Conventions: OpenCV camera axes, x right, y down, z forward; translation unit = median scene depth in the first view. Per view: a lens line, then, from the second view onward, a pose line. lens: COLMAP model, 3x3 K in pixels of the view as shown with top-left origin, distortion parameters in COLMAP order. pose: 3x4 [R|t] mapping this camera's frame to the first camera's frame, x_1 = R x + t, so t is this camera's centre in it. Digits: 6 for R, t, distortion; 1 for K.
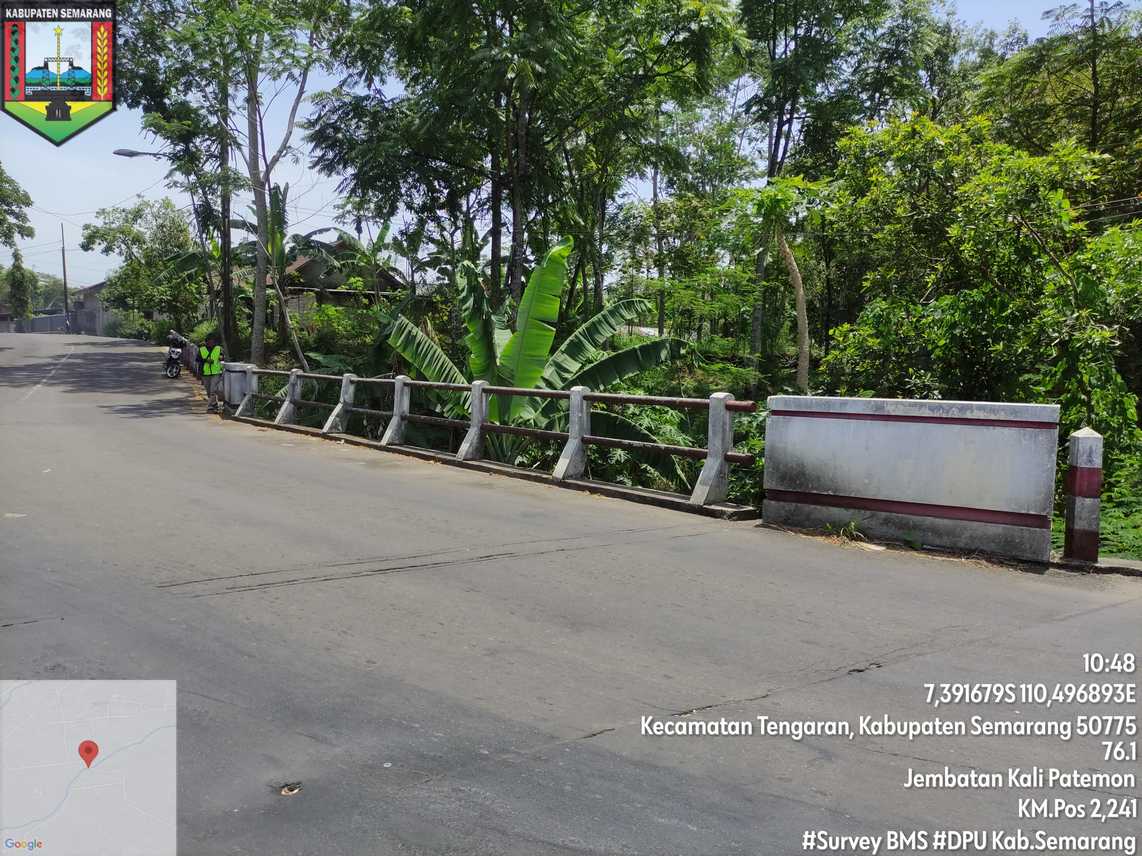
lens RADIAL K [[840.3, 0, 575.8], [0, 840.3, 421.0], [0, 0, 1]] dist [0.044263, -0.045982]
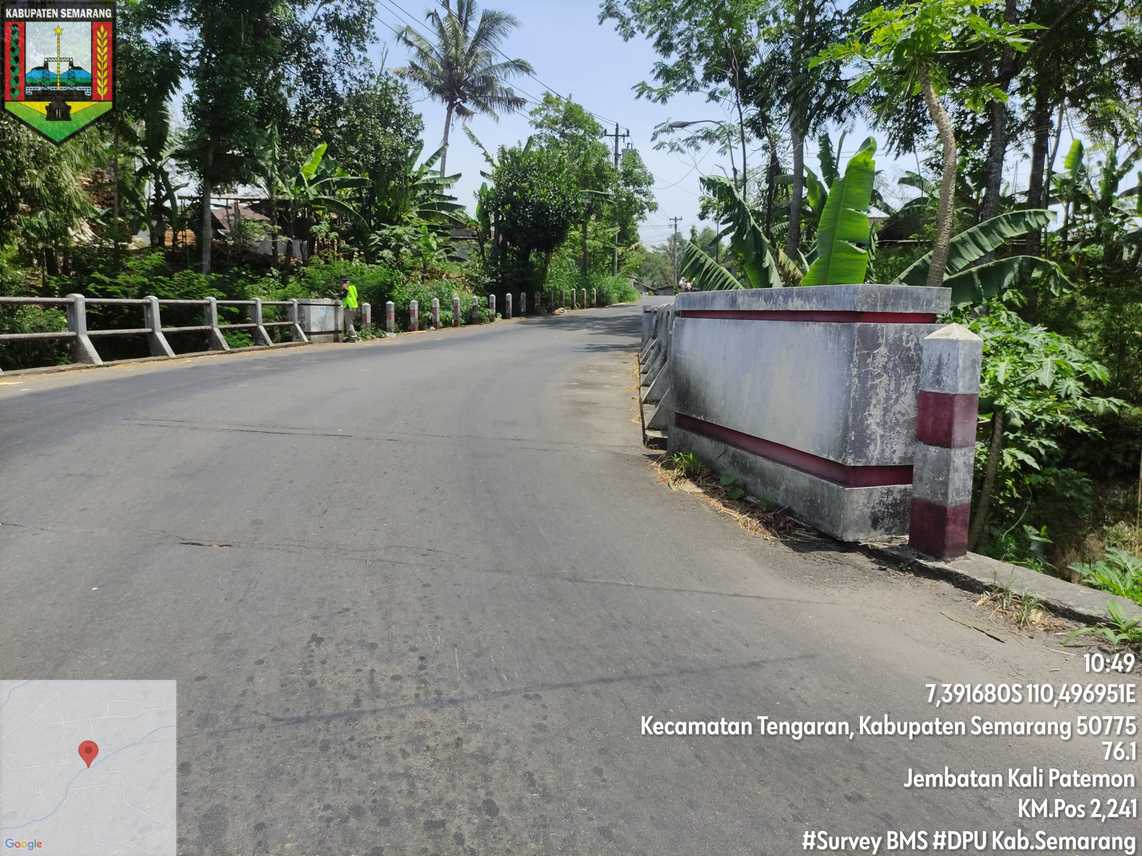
lens RADIAL K [[840.3, 0, 573.9], [0, 840.3, 428.0], [0, 0, 1]] dist [0.044263, -0.045982]
pose [[0.706919, 0.096632, -0.700662, 0.157153], [-0.063973, 0.995298, 0.072722, 0.009891], [0.704395, -0.006586, 0.709778, 0.080309]]
